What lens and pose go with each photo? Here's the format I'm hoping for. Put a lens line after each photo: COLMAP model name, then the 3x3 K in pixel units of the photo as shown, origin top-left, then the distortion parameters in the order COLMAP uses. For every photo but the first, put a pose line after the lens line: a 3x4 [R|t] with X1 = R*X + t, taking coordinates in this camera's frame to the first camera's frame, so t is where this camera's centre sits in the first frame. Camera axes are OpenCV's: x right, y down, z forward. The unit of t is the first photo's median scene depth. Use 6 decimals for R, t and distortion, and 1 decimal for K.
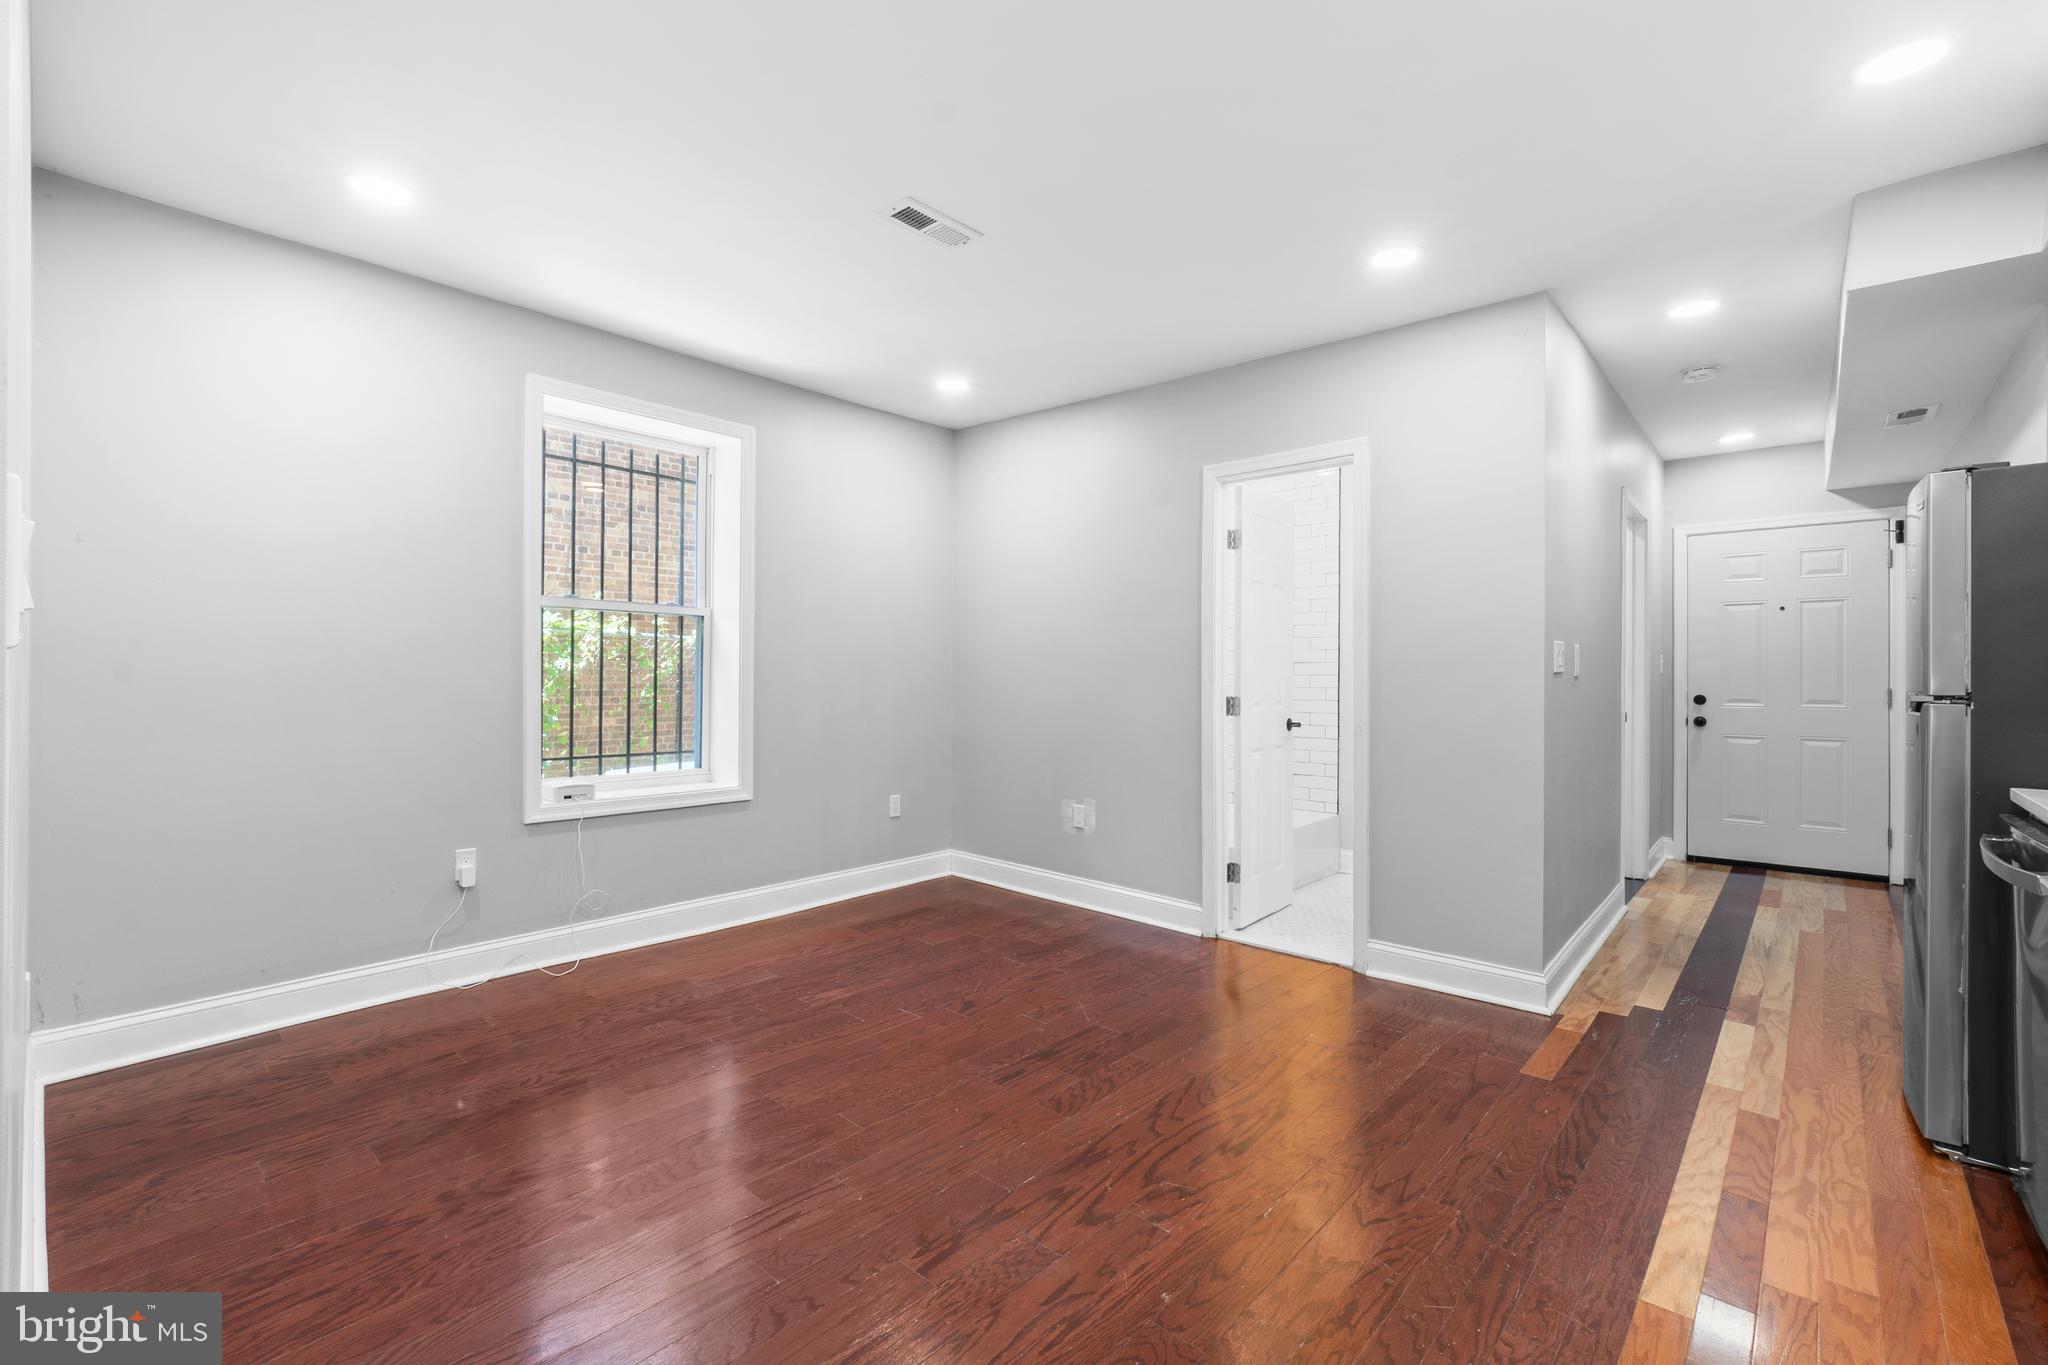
lens RADIAL K [[882.4, 0, 1016.4], [0, 882.4, 676.1], [0, 0, 1]] dist [-0.002963, 0.000555]
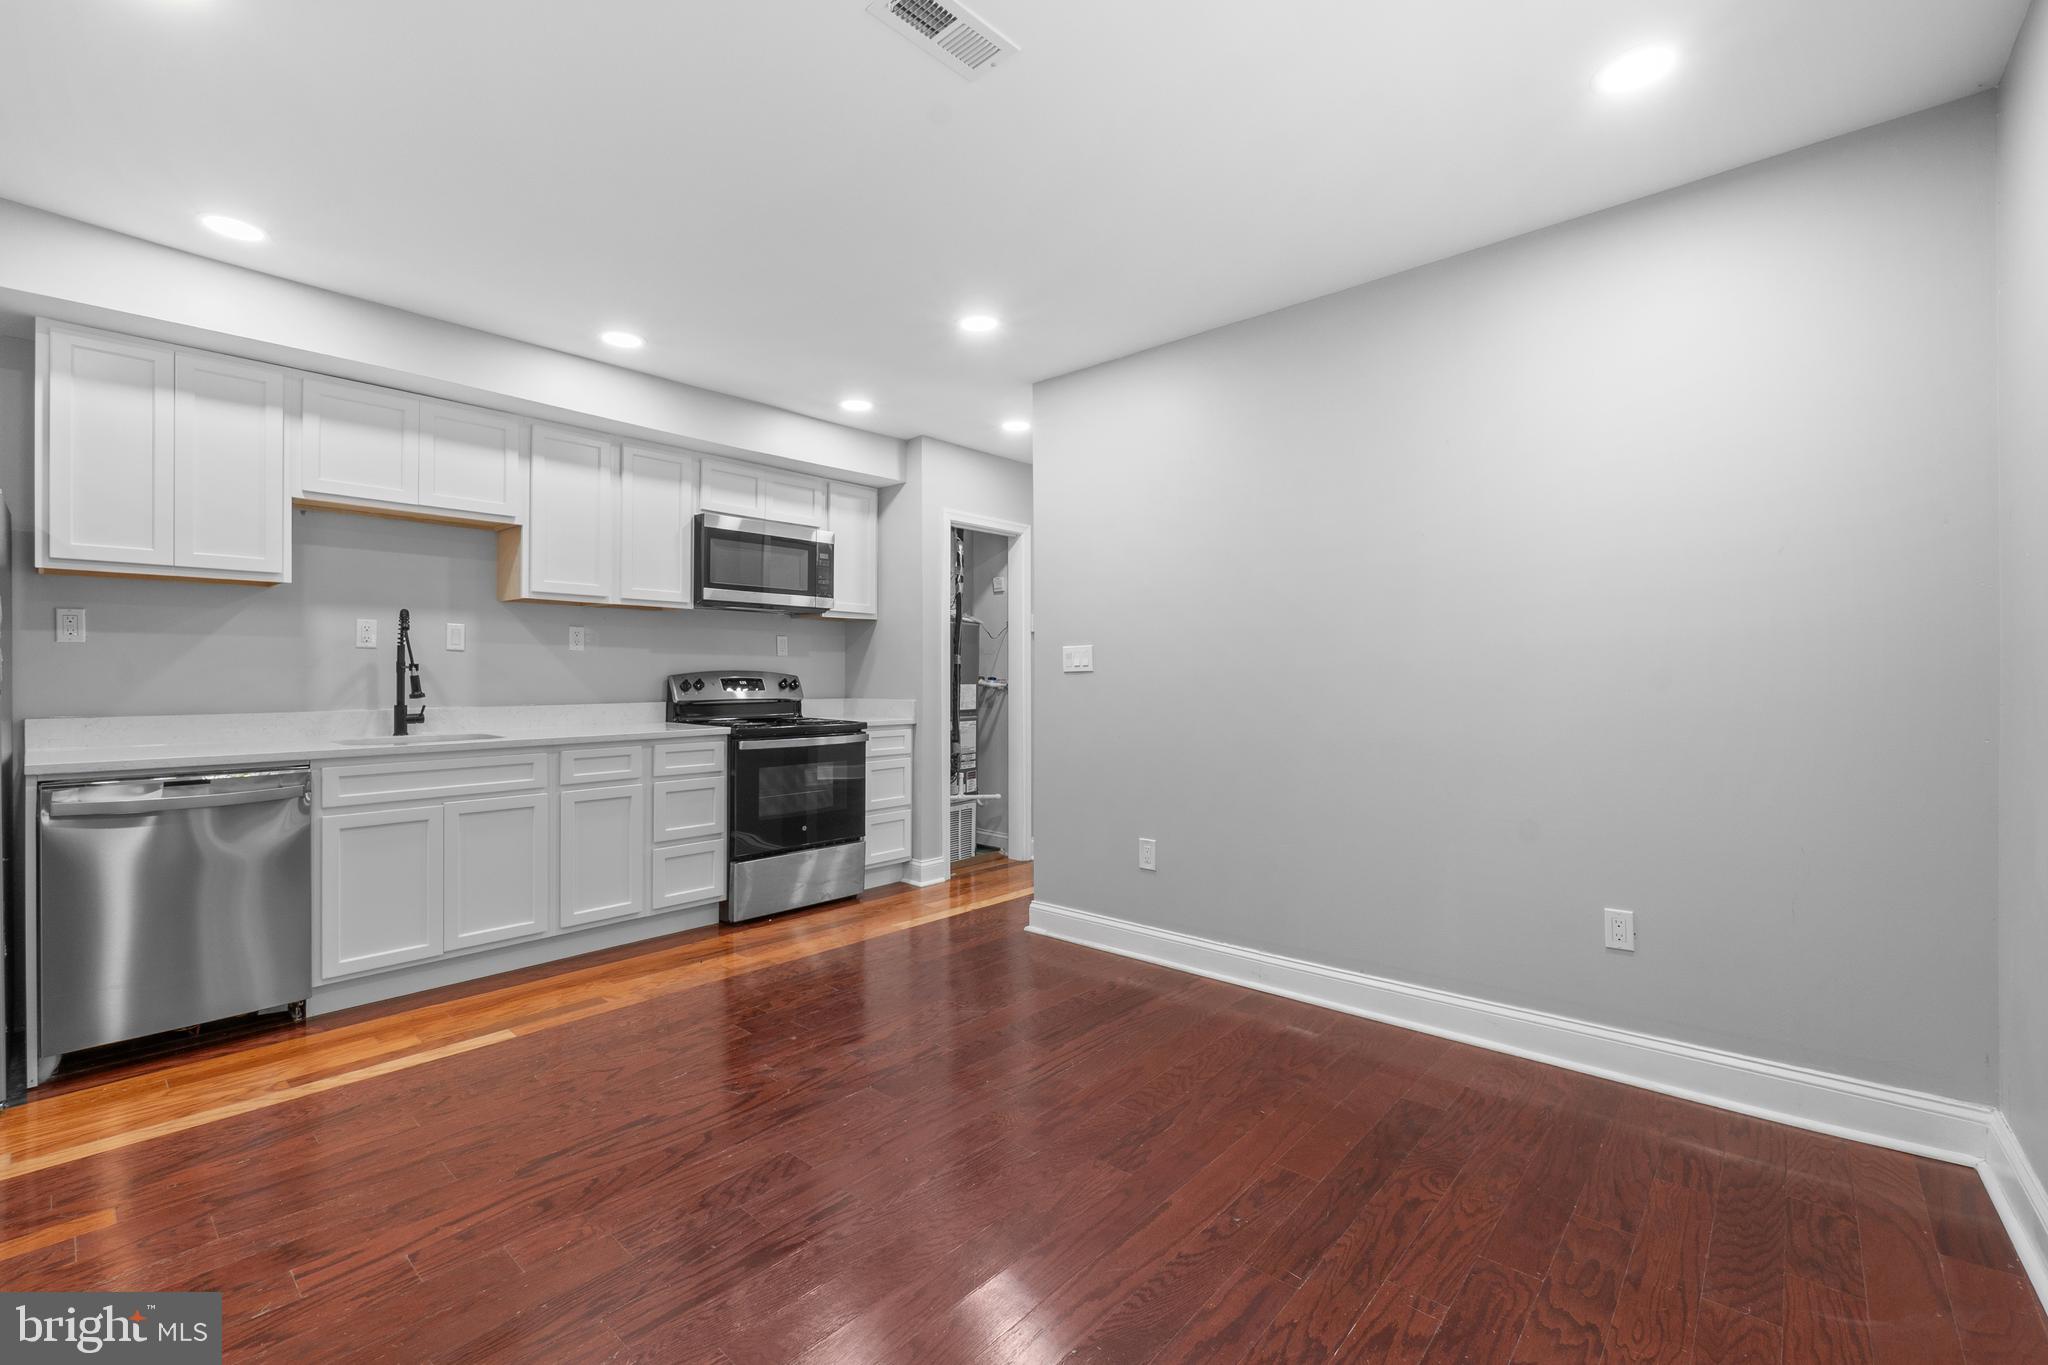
lens RADIAL K [[882.4, 0, 1016.4], [0, 882.4, 676.1], [0, 0, 1]] dist [-0.002963, 0.000555]
pose [[-0.999871, -0.009726, -0.012789, -0.145035], [-0.009778, 0.999944, 0.004014, -0.006189], [0.012749, 0.004138, -0.999910, 1.685141]]
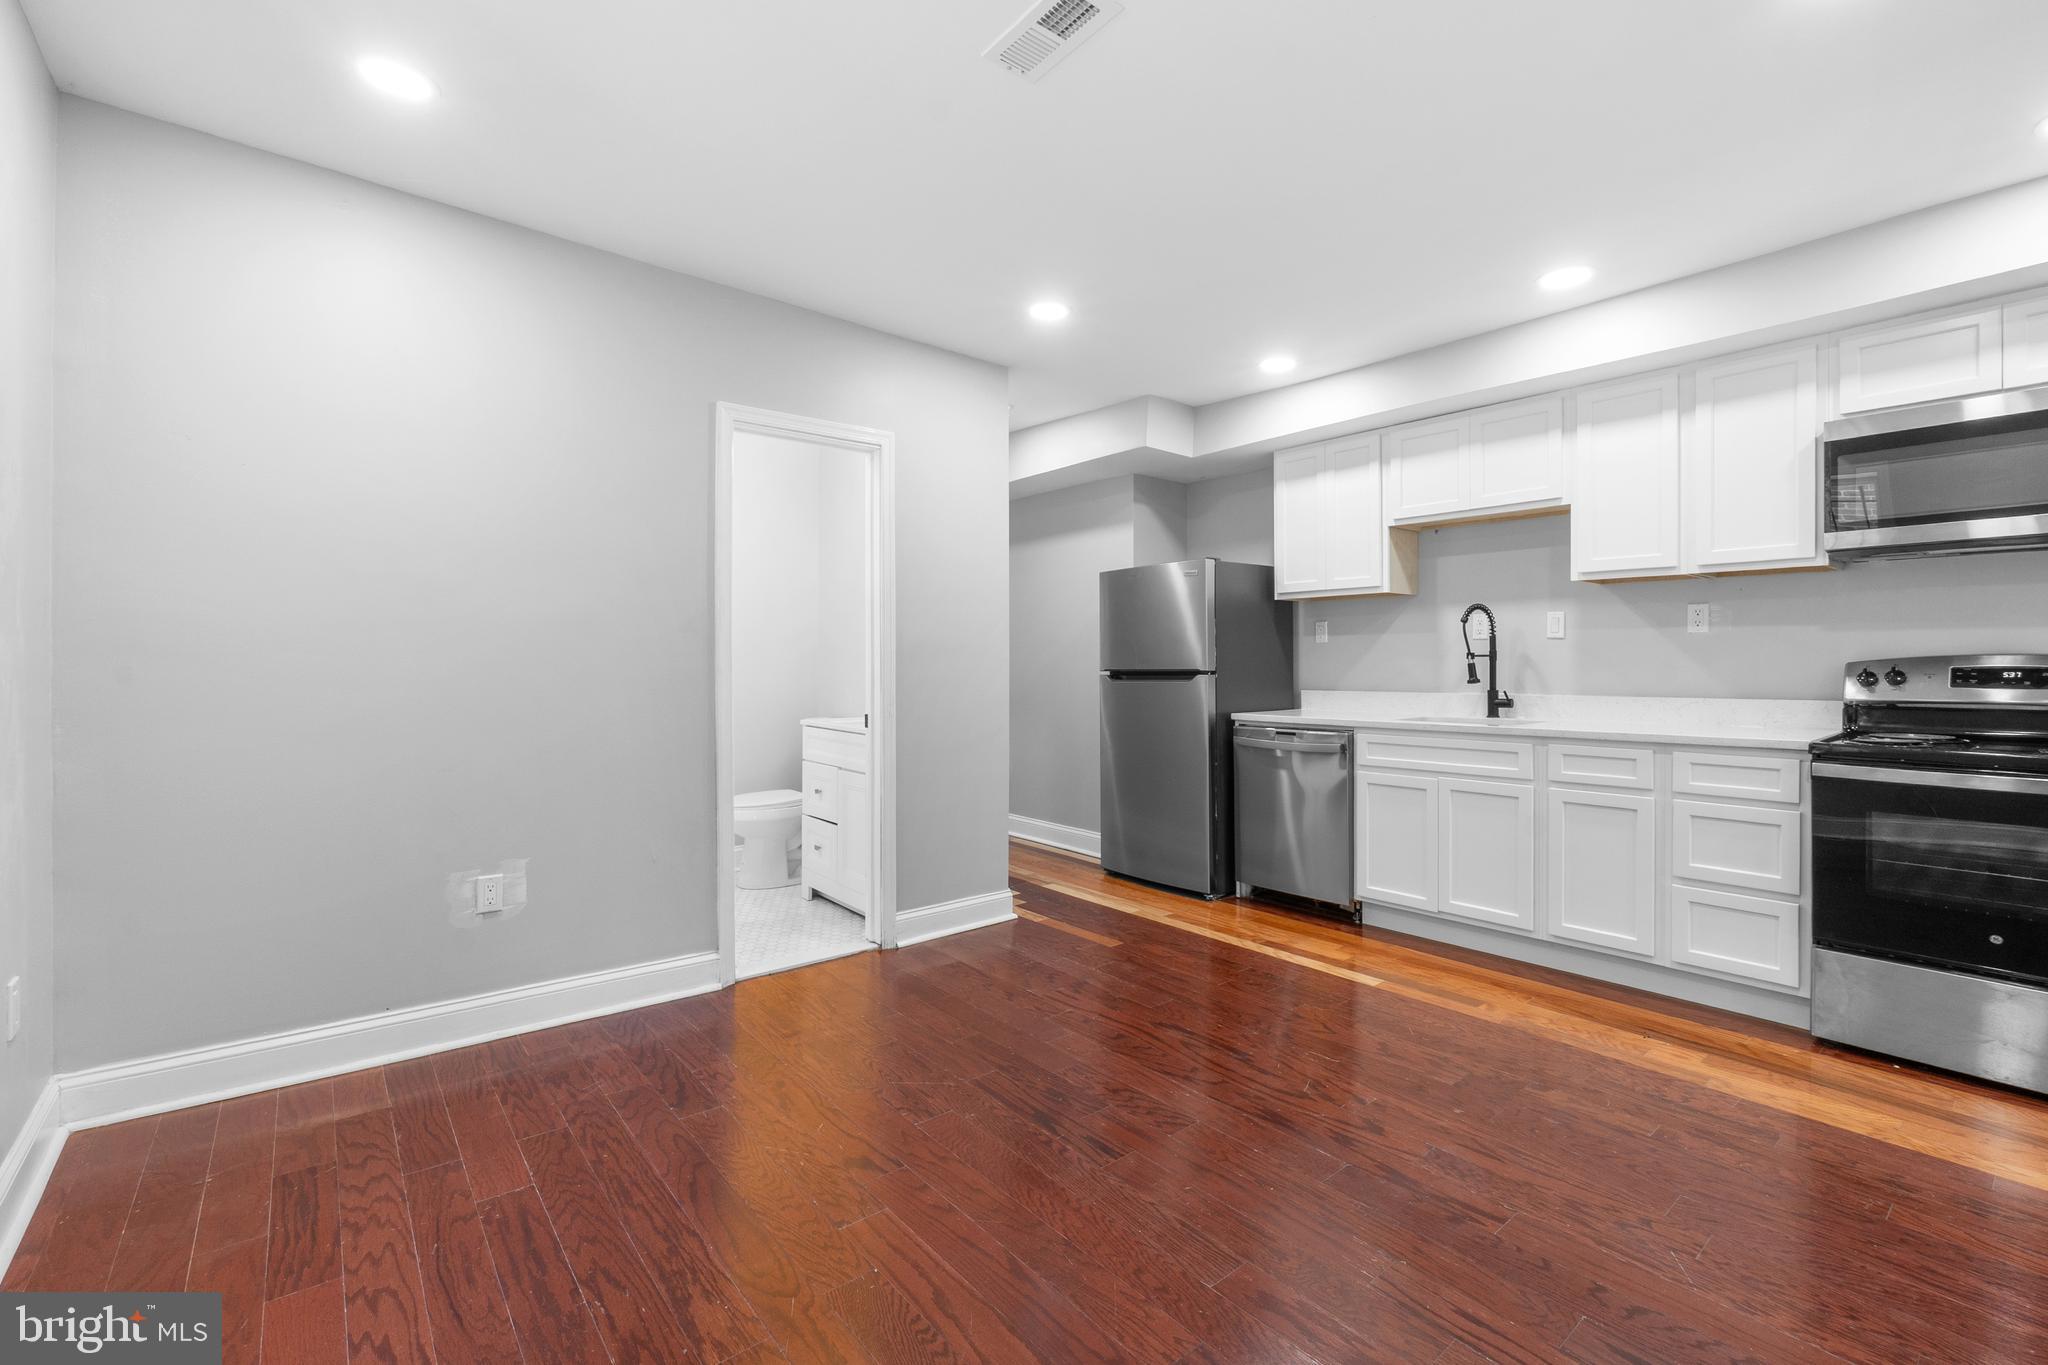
lens RADIAL K [[887.1, 0, 1012.0], [0, 887.1, 663.6], [0, 0, 1]] dist [-0.000119, 0.000222]
pose [[0.151318, -0.007378, 0.988458, -0.809013], [0.004486, 0.999967, 0.006777, -0.005965], [-0.988475, 0.003409, 0.151347, 0.917489]]
